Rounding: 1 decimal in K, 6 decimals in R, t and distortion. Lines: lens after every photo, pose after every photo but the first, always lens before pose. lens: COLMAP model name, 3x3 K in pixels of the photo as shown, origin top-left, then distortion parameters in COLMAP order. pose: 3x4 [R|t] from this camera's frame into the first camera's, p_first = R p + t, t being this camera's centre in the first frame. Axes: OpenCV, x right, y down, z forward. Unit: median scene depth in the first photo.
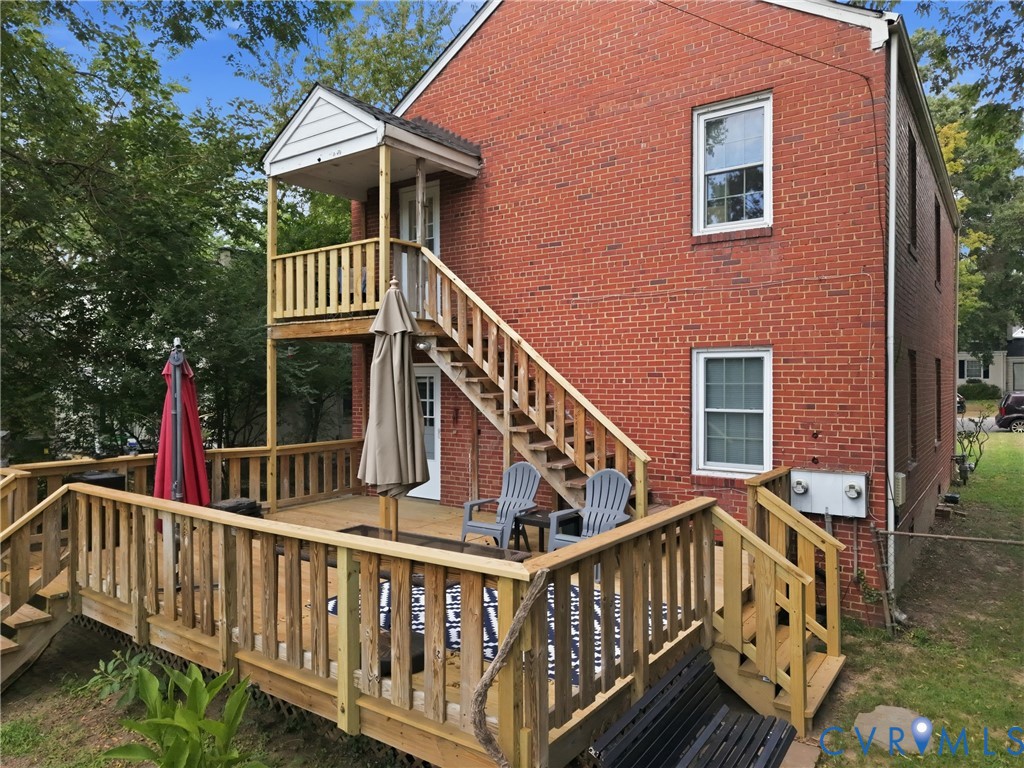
lens RADIAL K [[694.4, 0, 514.2], [0, 694.4, 381.9], [0, 0, 1]] dist [0.011452, -0.011505]
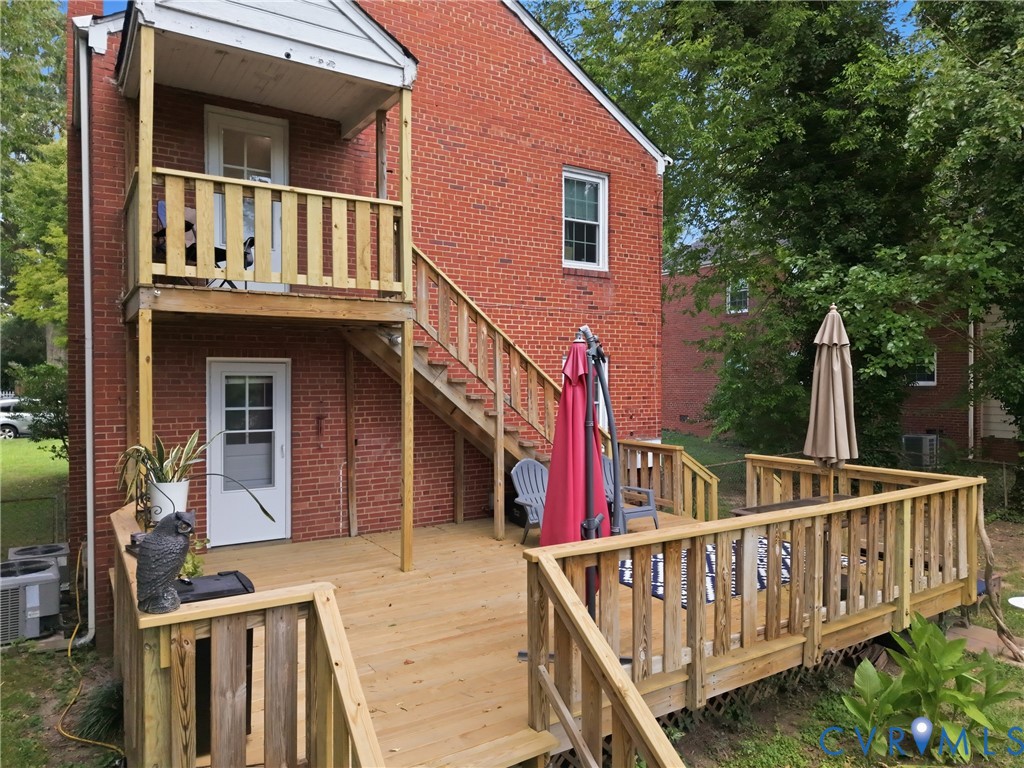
lens RADIAL K [[694.4, 0, 515.0], [0, 694.4, 383.8], [0, 0, 1]] dist [0.011452, -0.011505]
pose [[0.361457, -0.005149, 0.932375, -0.889748], [0.004265, 0.999983, 0.003869, -0.002111], [-0.932379, 0.002579, 0.361473, 0.589848]]
